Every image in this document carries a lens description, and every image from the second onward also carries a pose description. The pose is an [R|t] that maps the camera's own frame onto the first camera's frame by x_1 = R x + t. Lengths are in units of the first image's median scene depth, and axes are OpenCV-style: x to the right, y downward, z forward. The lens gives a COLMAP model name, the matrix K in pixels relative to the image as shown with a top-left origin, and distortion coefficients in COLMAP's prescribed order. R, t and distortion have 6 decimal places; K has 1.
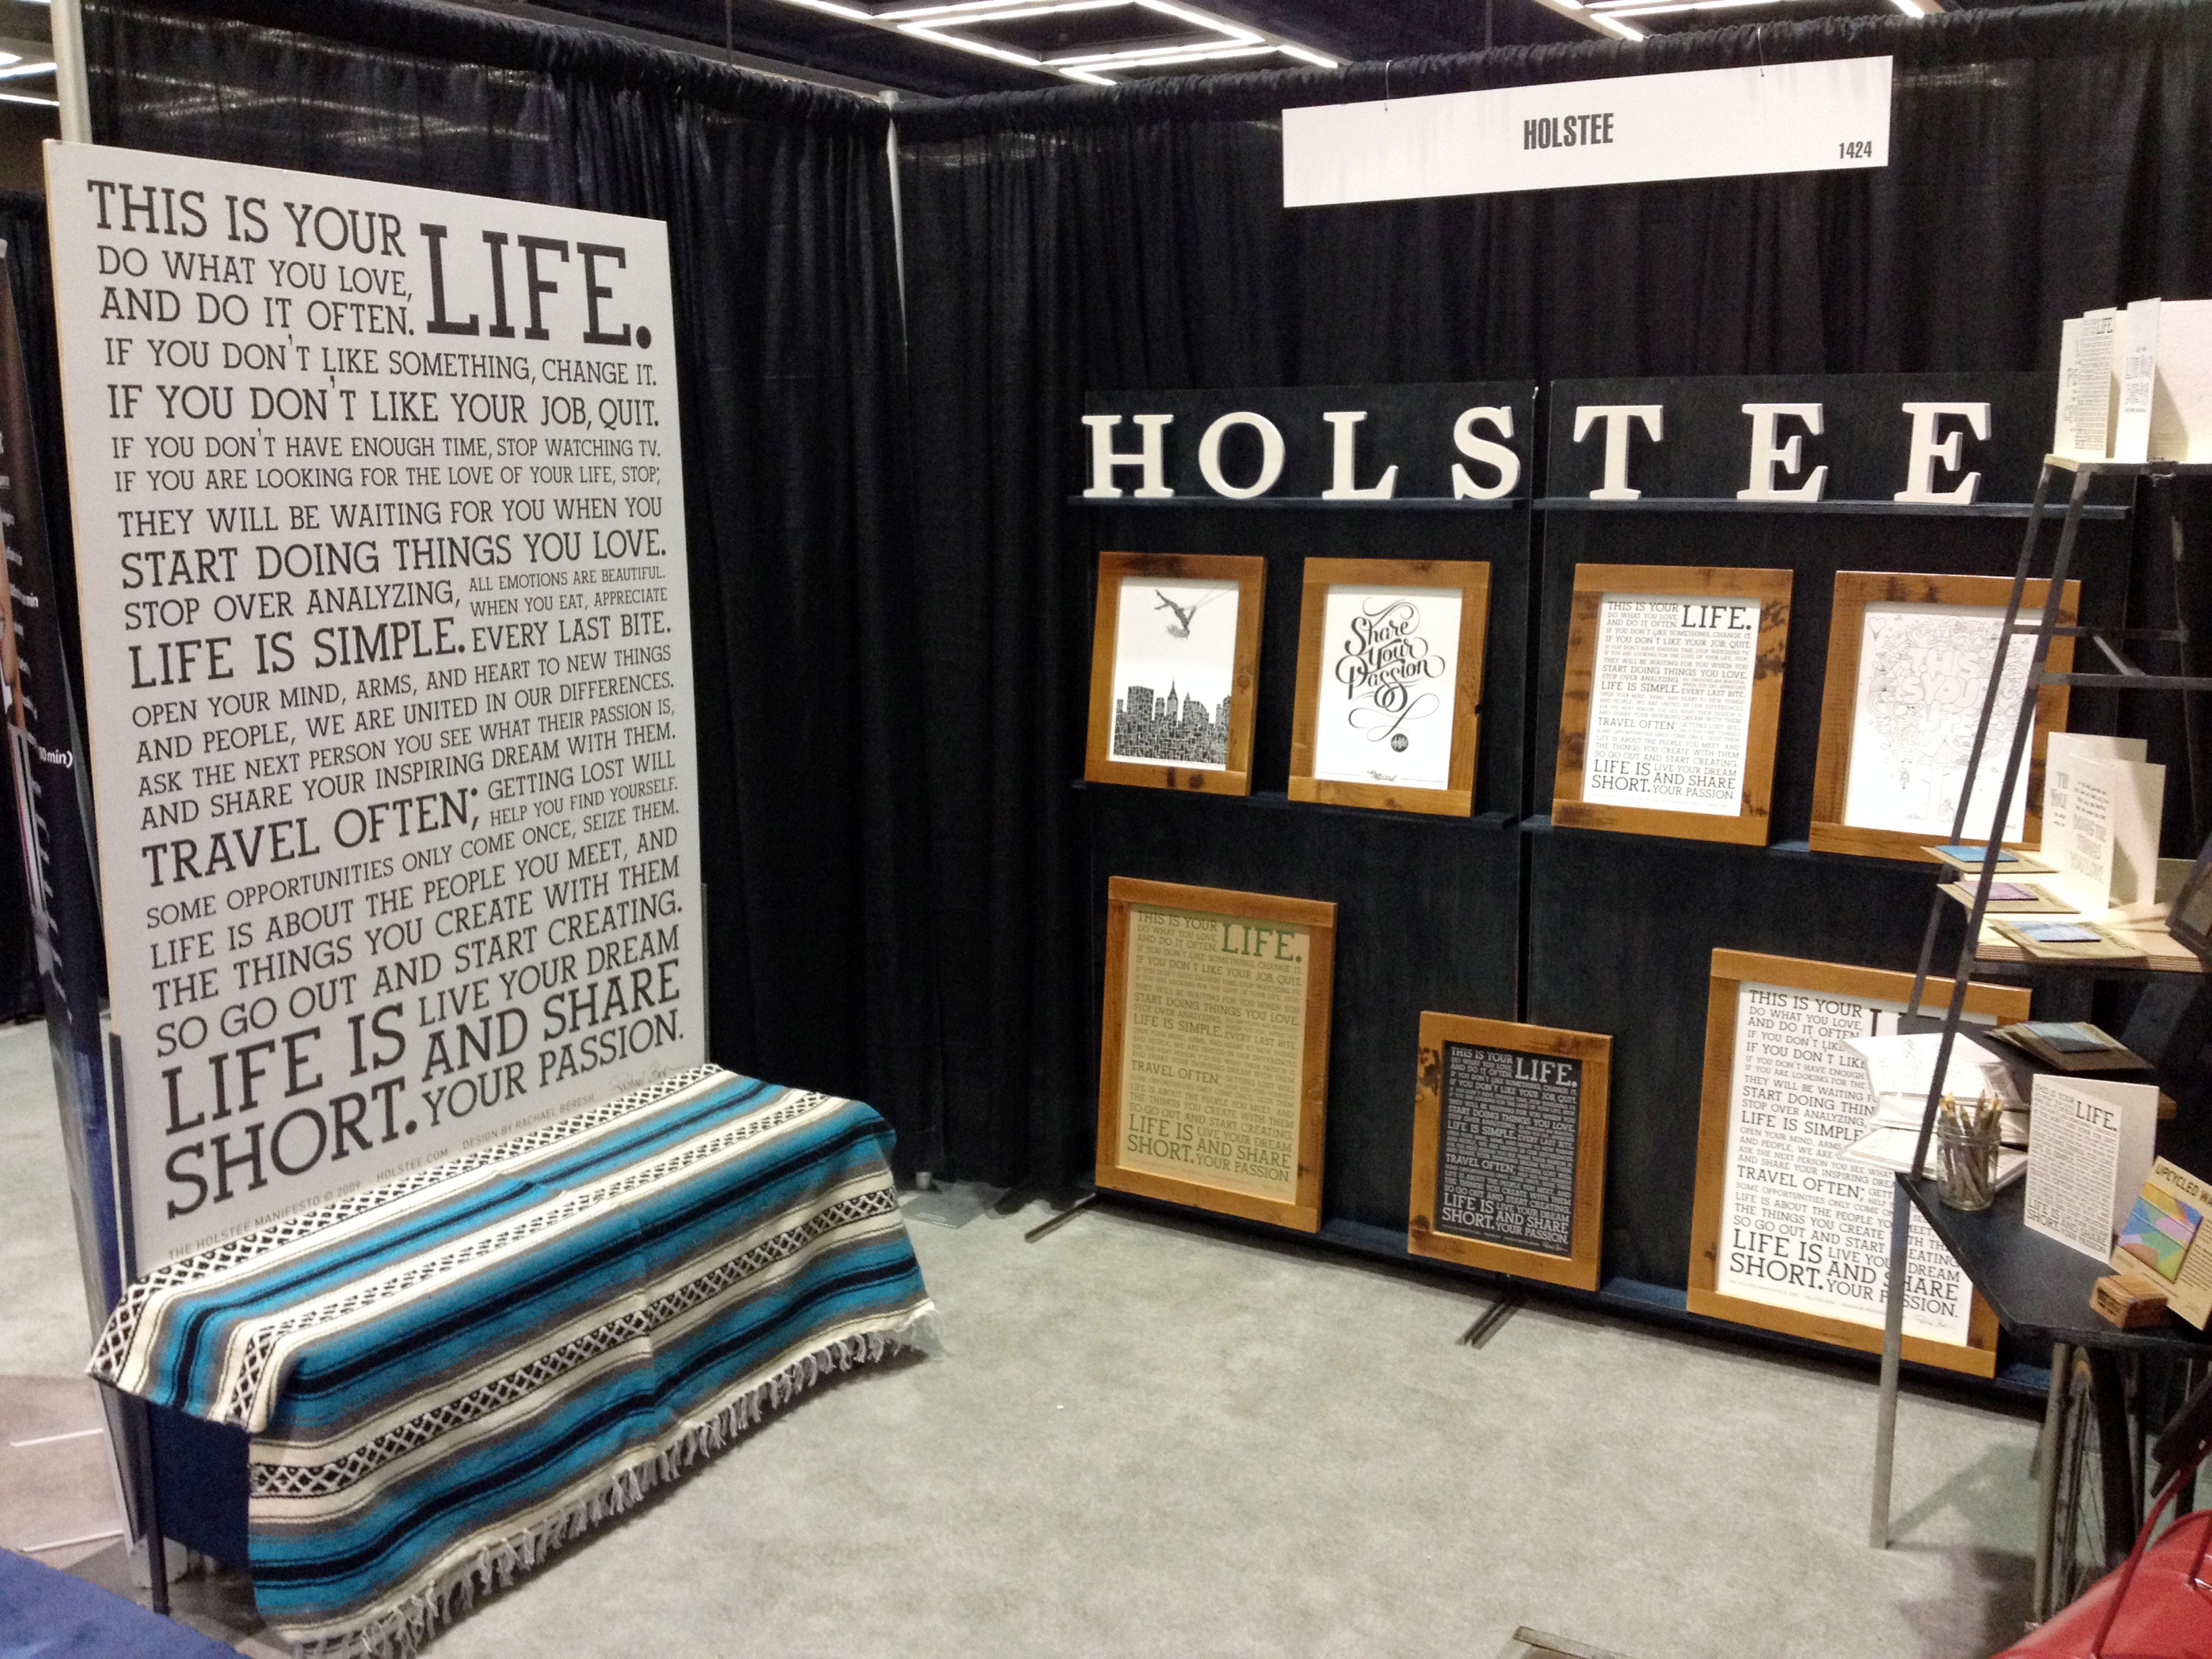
lens RADIAL K [[2075.2, 0, 1106.0], [0, 2075.2, 829.5], [0, 0, 1]] dist [0.218401, -0.536184]
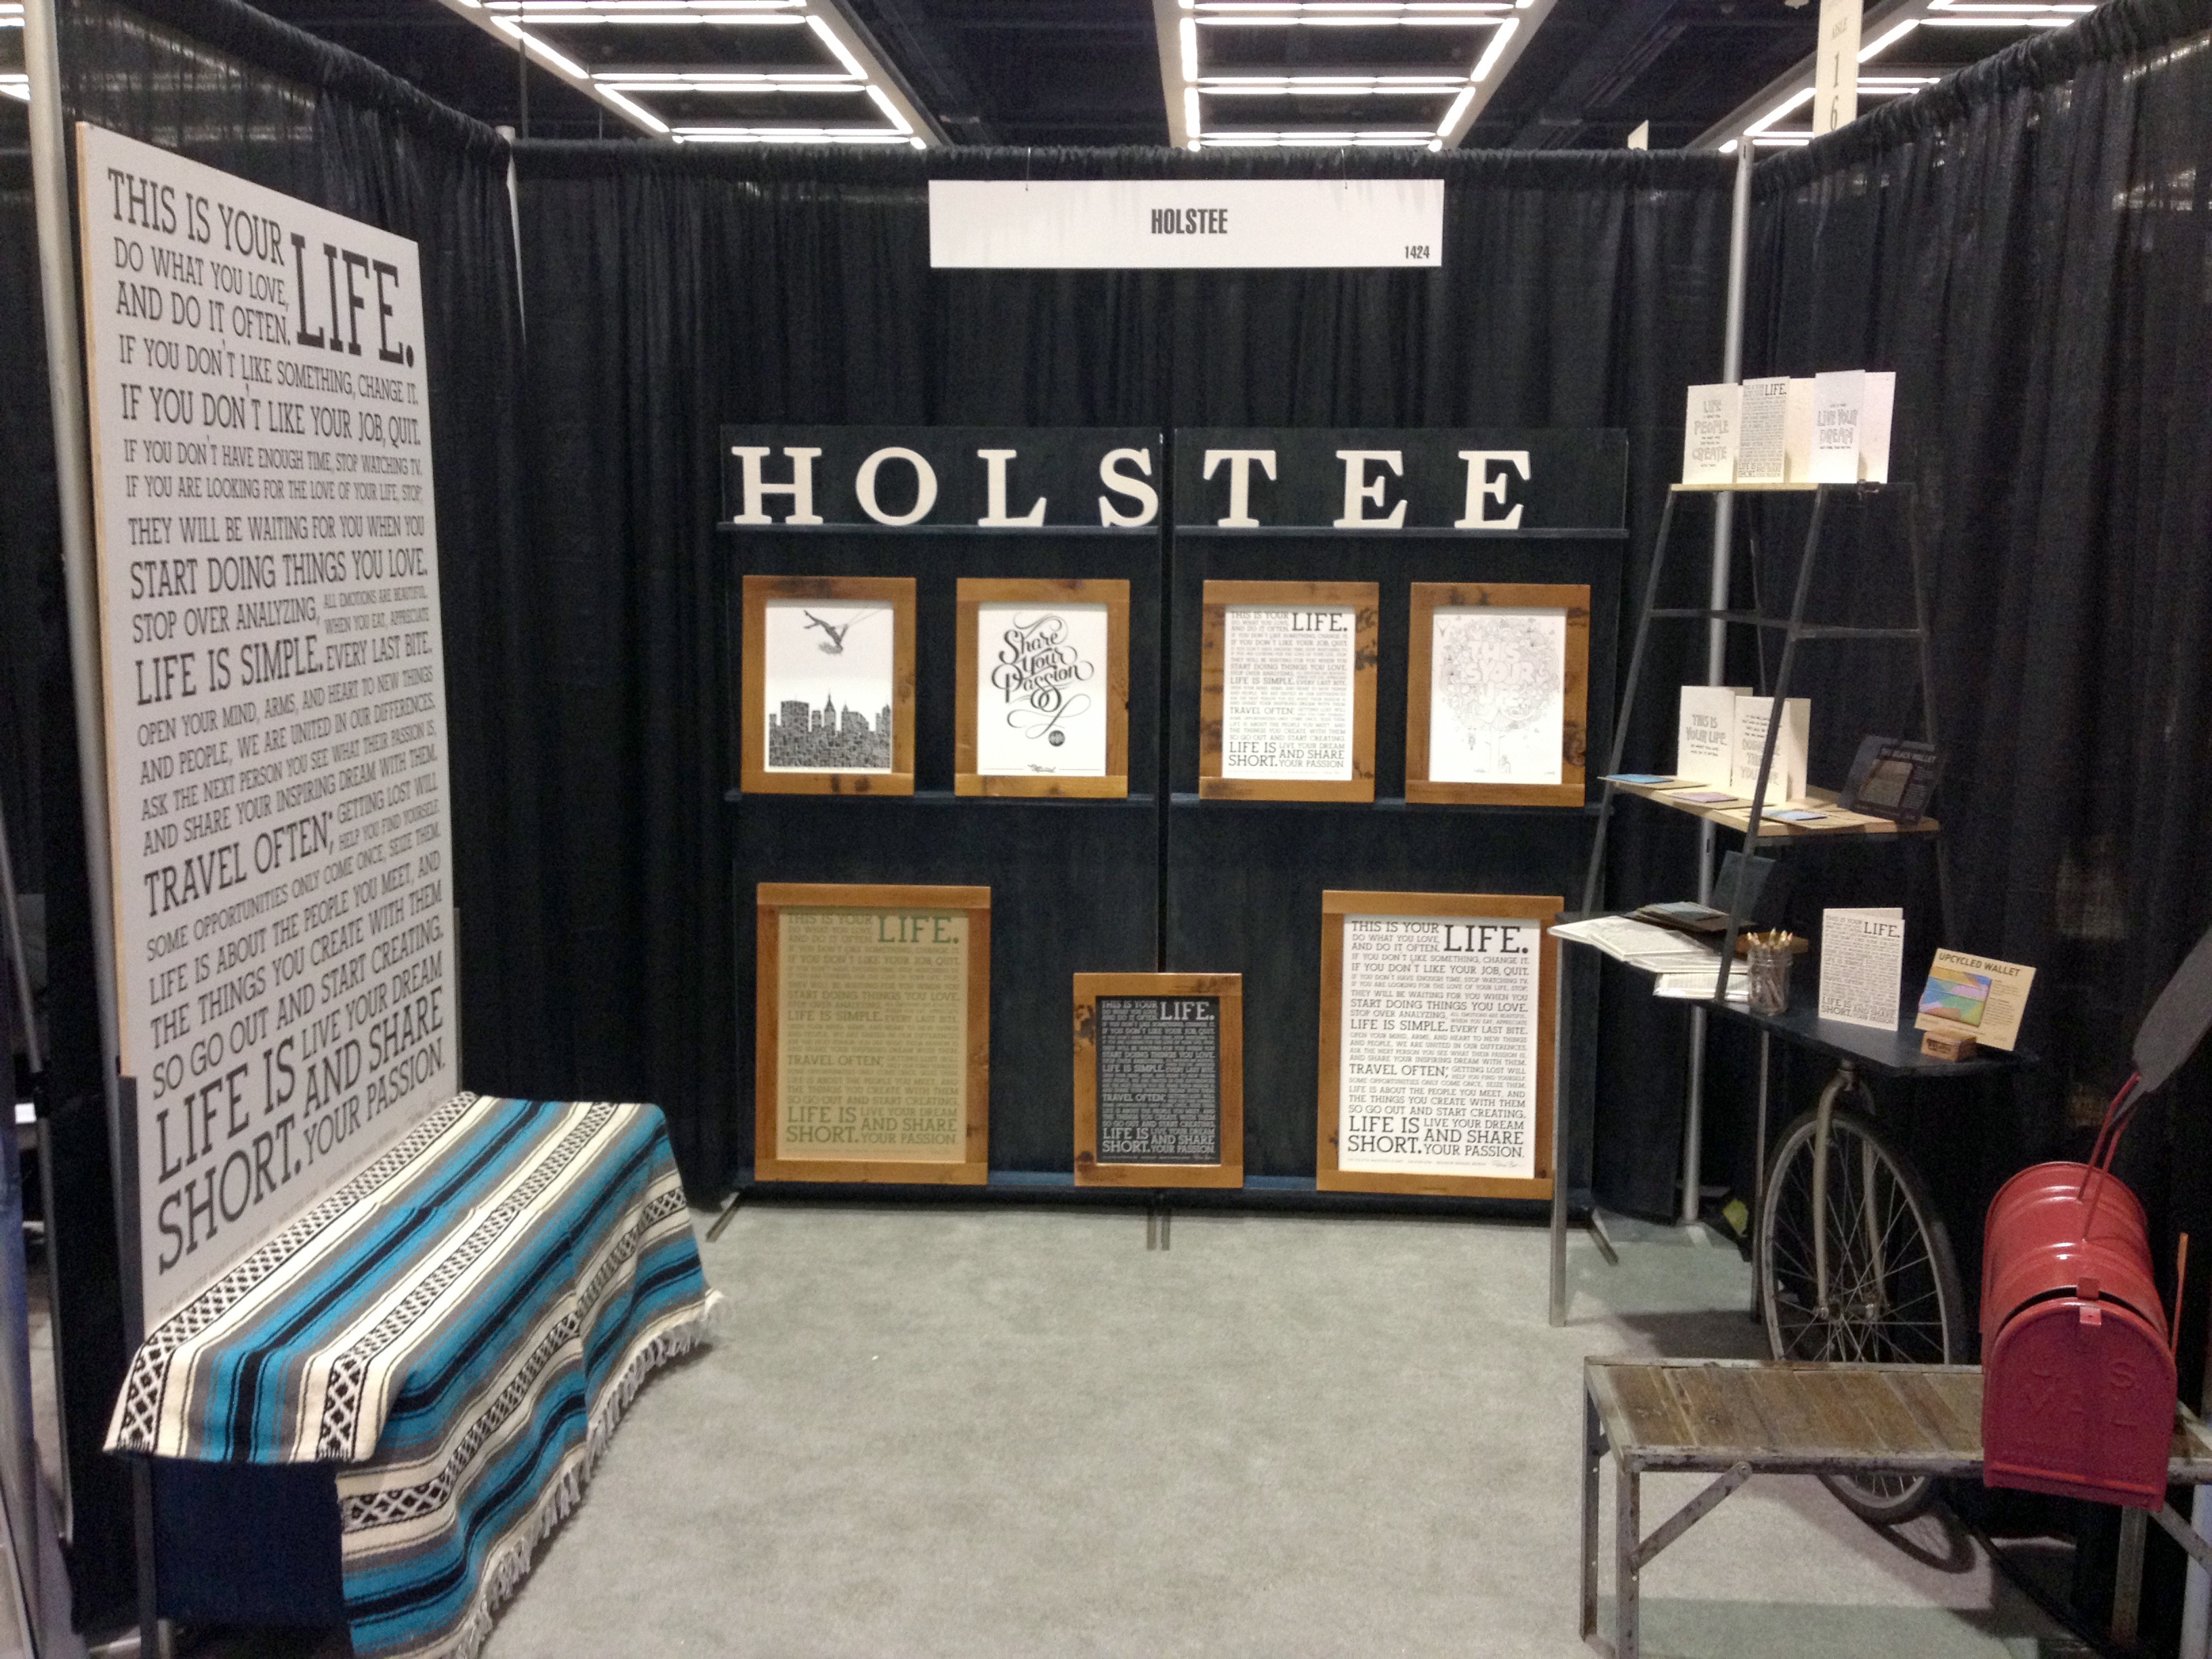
lens RADIAL K [[2075.2, 0, 1106.0], [0, 2075.2, 829.5], [0, 0, 1]] dist [0.218401, -0.536184]
pose [[0.883418, -0.064024, 0.464192, -0.388794], [0.077994, 0.996894, -0.010935, 0.024201], [-0.462050, 0.045864, 0.885667, -0.023677]]
